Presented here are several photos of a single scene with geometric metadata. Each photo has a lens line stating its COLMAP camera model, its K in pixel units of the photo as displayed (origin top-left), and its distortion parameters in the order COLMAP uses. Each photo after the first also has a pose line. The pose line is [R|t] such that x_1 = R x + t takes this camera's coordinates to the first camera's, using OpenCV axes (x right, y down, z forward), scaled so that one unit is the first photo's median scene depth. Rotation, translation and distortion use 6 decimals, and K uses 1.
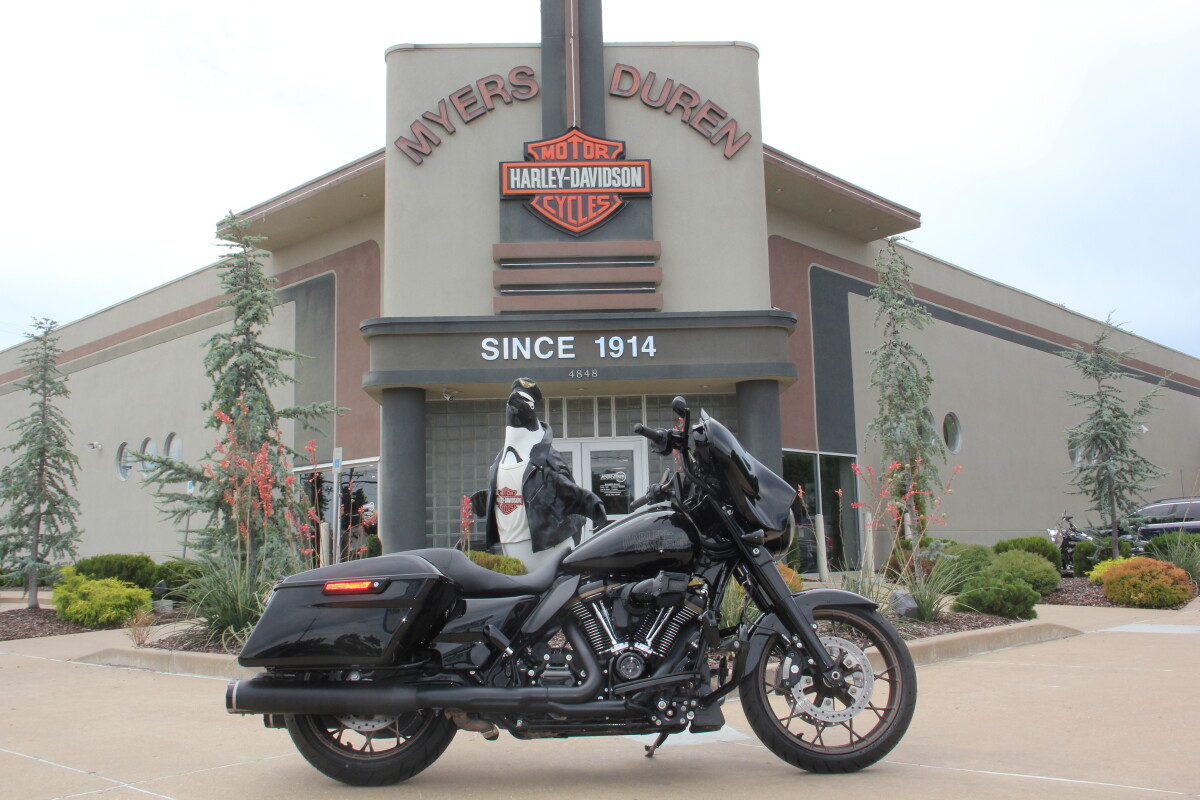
lens RADIAL K [[1151.0, 0, 600.0], [0, 1151.0, 400.0], [0, 0, 1]] dist [-0.098118, 0.016019]
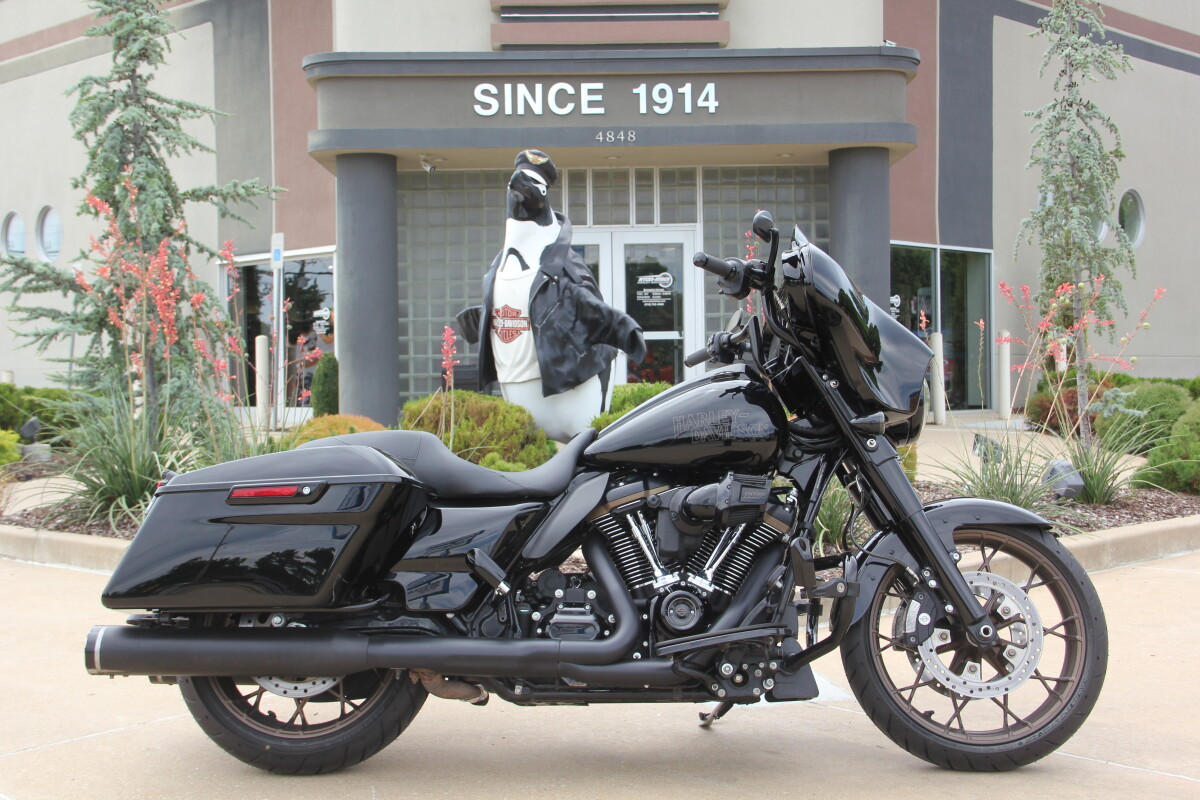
lens RADIAL K [[1528.2, 0, 595.9], [0, 1528.2, 416.0], [0, 0, 1]] dist [-0.003134, 0.394795]
pose [[0.999594, 0.014303, -0.024643, -0.001605], [-0.010036, 0.986195, 0.165287, -0.013941], [0.026667, -0.164972, 0.985938, 0.053290]]
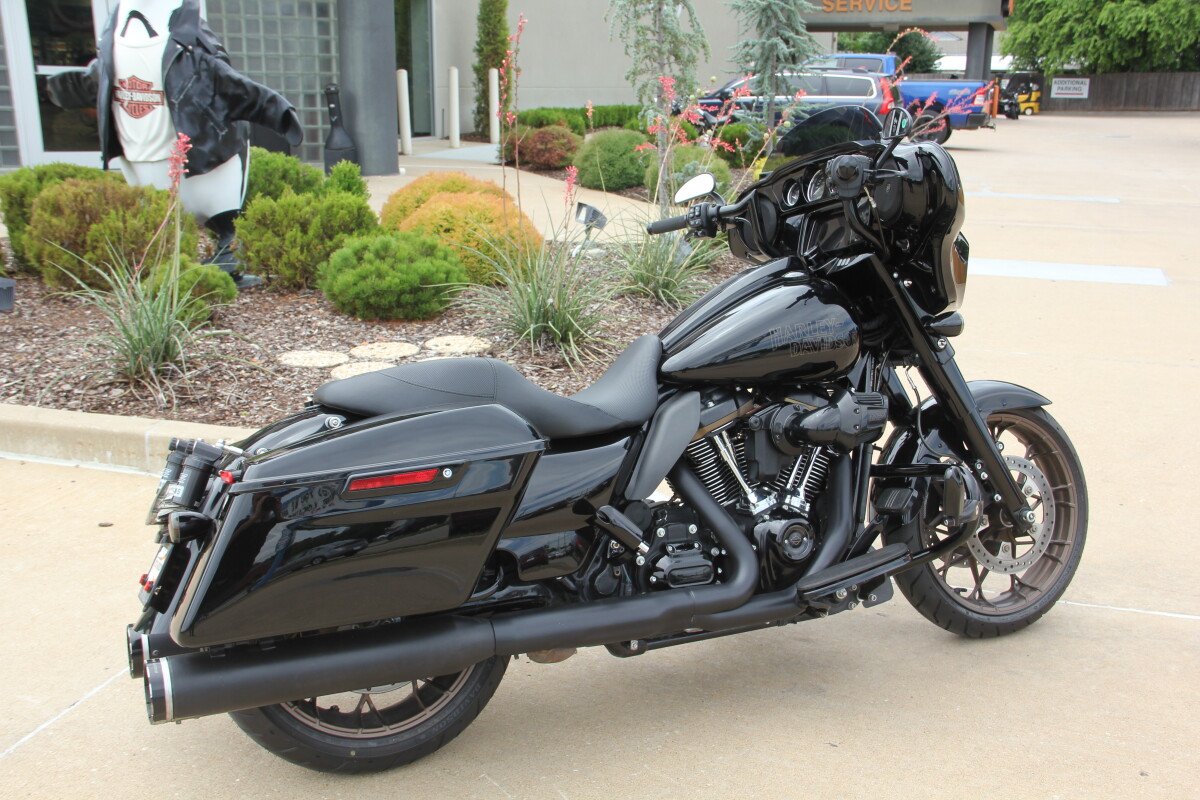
lens RADIAL K [[1277.5, 0, 595.6], [0, 1277.5, 424.2], [0, 0, 1]] dist [-0.086345, 0.341645]
pose [[0.907191, -0.078239, 0.413381, -0.160467], [-0.090353, 0.923400, 0.373053, -0.036611], [-0.410903, -0.375780, 0.830631, 0.209898]]
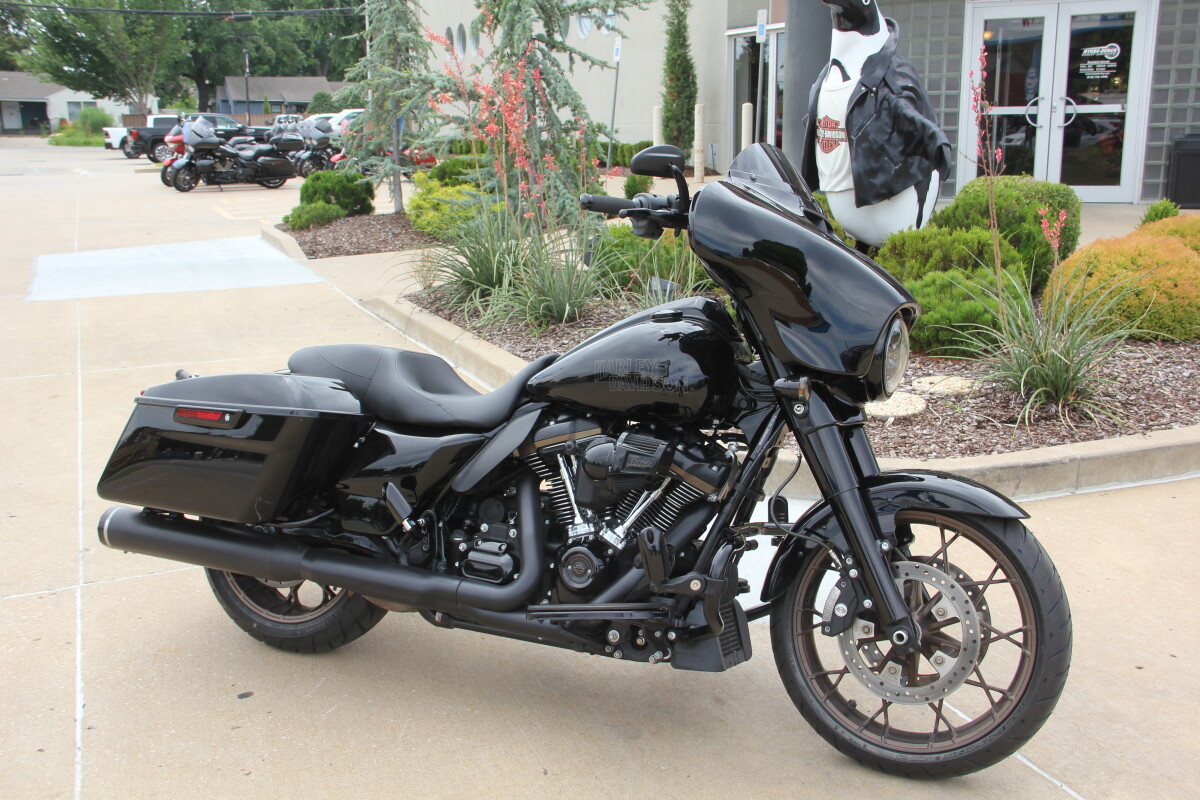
lens RADIAL K [[1277.5, 0, 595.6], [0, 1277.5, 424.2], [0, 0, 1]] dist [-0.086345, 0.341645]
pose [[0.905082, 0.114399, -0.409561, 0.141939], [0.049221, 0.928477, 0.368114, -0.048552], [0.422379, -0.353332, 0.834717, 0.187866]]
